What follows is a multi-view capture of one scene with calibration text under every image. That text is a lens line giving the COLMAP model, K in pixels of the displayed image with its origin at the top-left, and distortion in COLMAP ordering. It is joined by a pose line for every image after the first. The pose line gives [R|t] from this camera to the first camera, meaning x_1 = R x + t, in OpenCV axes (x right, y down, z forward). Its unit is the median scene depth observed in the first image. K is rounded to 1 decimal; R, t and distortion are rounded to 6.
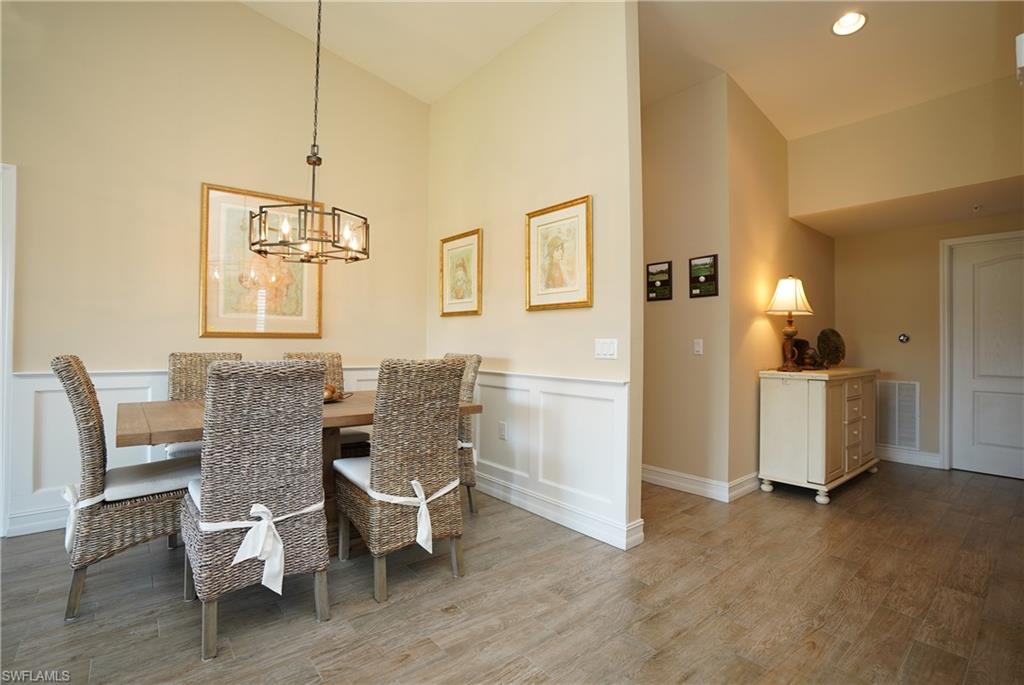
lens RADIAL K [[478.6, 0, 511.7], [0, 478.6, 339.0], [0, 0, 1]] dist [-0.075085, 0.033353]
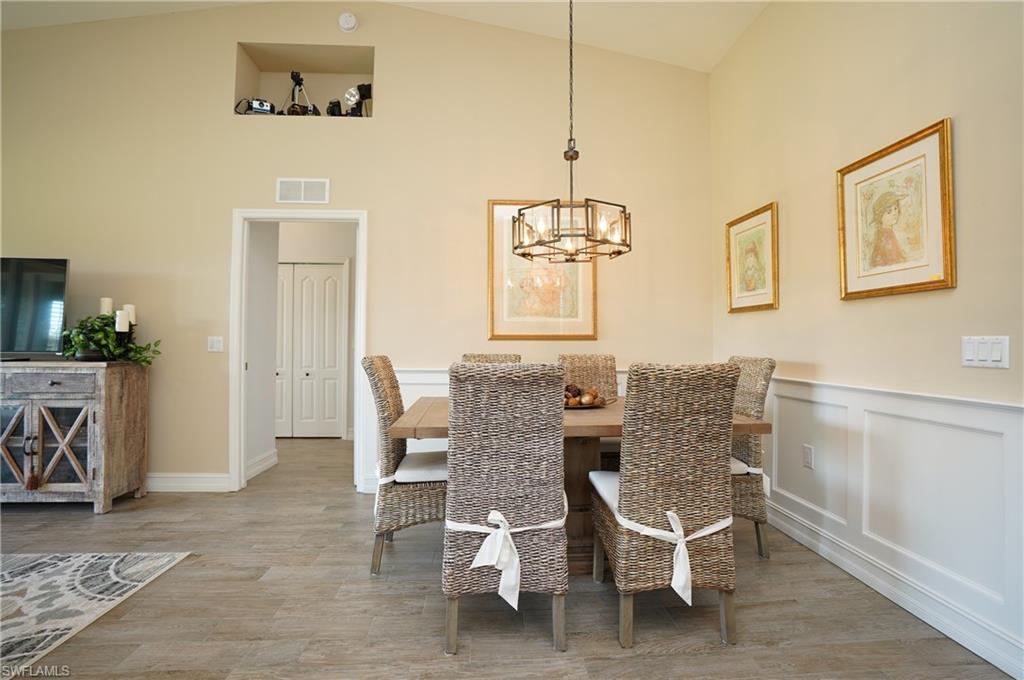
lens RADIAL K [[473.4, 0, 516.4], [0, 473.4, 337.2], [0, 0, 1]] dist [-0.068407, 0.026555]
pose [[0.816140, -0.012785, -0.577713, 0.038630], [0.008803, 0.999914, -0.009693, 0.001543], [0.577788, 0.002826, 0.816182, 0.150882]]
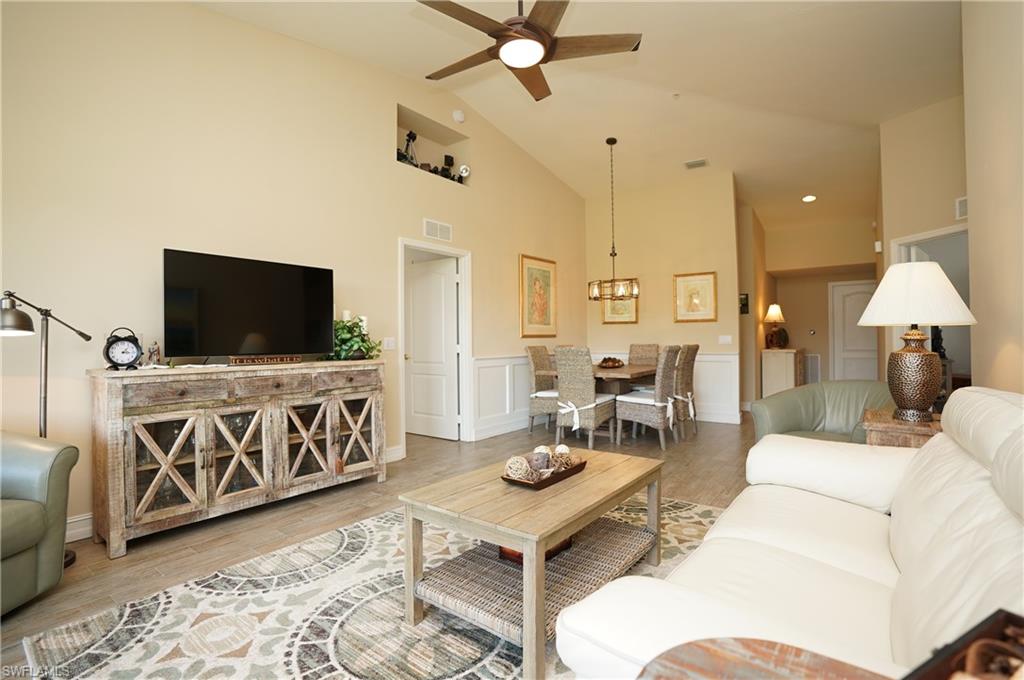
lens RADIAL K [[473.4, 0, 516.4], [0, 473.4, 337.2], [0, 0, 1]] dist [-0.068407, 0.026555]
pose [[0.971362, -0.016833, 0.237007, -1.382230], [0.014806, 0.999837, 0.010329, -0.032393], [-0.237142, -0.006524, 0.971453, -1.001747]]
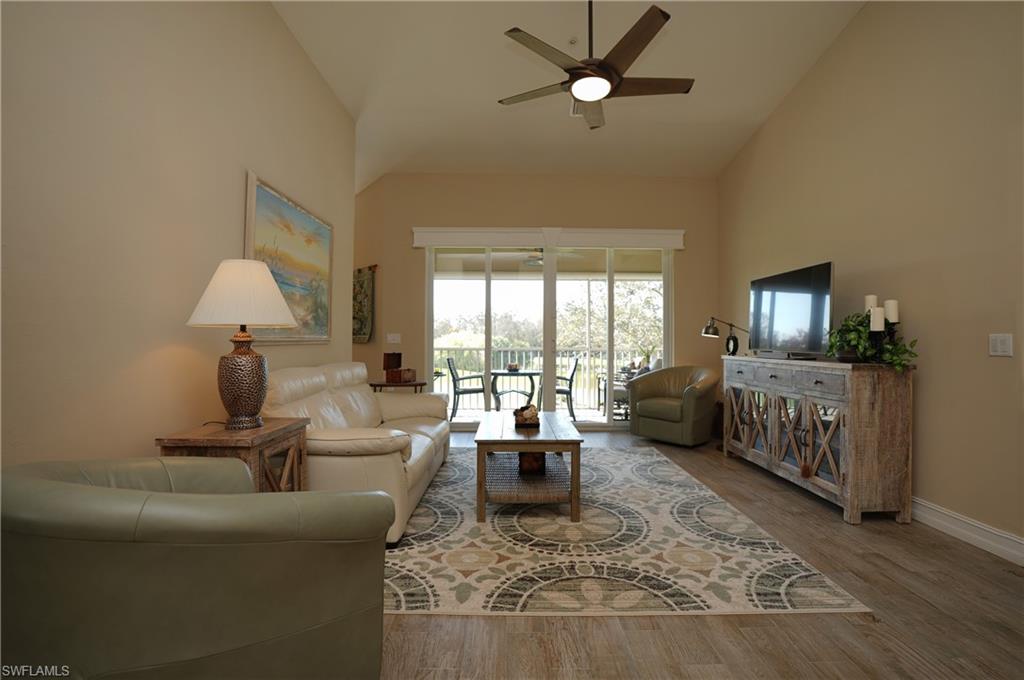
lens RADIAL K [[473.4, 0, 516.4], [0, 473.4, 337.2], [0, 0, 1]] dist [-0.068407, 0.026555]
pose [[-0.624371, -0.017763, -0.780926, -0.117808], [0.002900, 0.999682, -0.025057, 0.005830], [0.781123, -0.017909, -0.624121, 0.540006]]
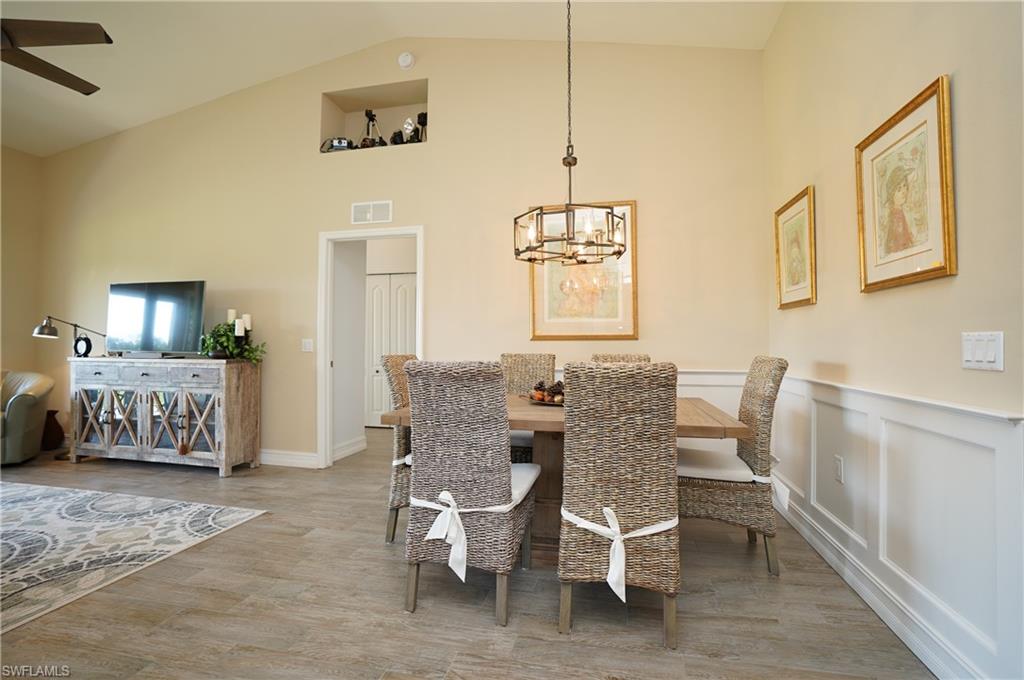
lens RADIAL K [[473.4, 0, 516.4], [0, 473.4, 337.2], [0, 0, 1]] dist [-0.068407, 0.026555]
pose [[0.621390, -0.019872, -0.783249, 0.284074], [0.013642, 0.999801, -0.014543, 0.005936], [0.783382, -0.001649, 0.621538, 0.293107]]
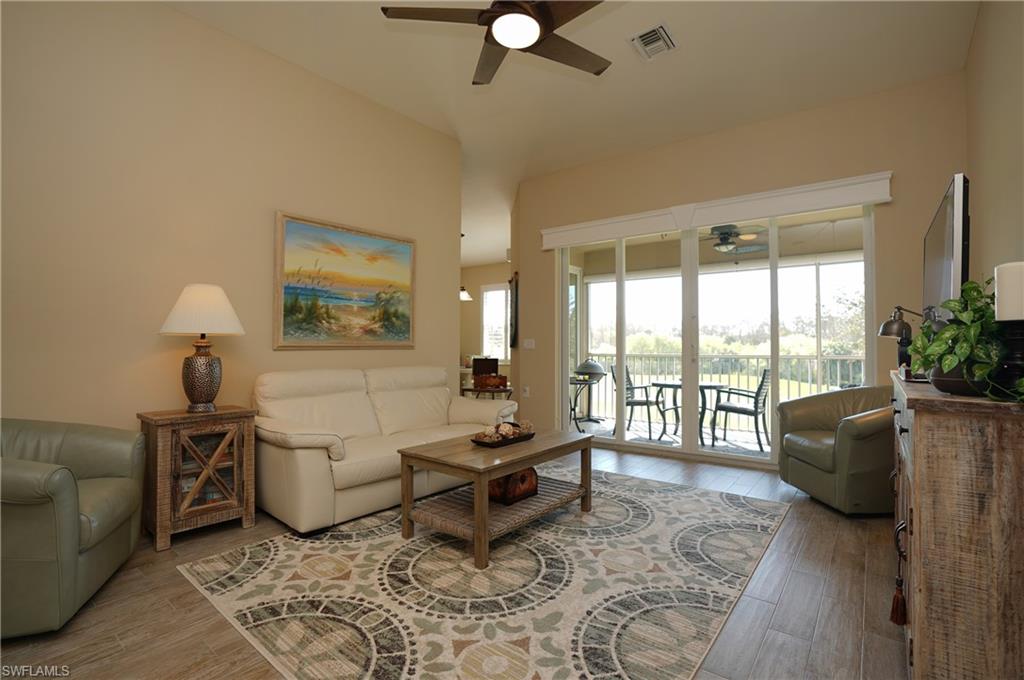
lens RADIAL K [[473.4, 0, 516.4], [0, 473.4, 337.2], [0, 0, 1]] dist [-0.068407, 0.026555]
pose [[-0.976134, -0.016012, -0.216580, -0.933816], [-0.008538, 0.999337, -0.035398, 0.002034], [0.217003, -0.032704, -0.975623, 0.851313]]
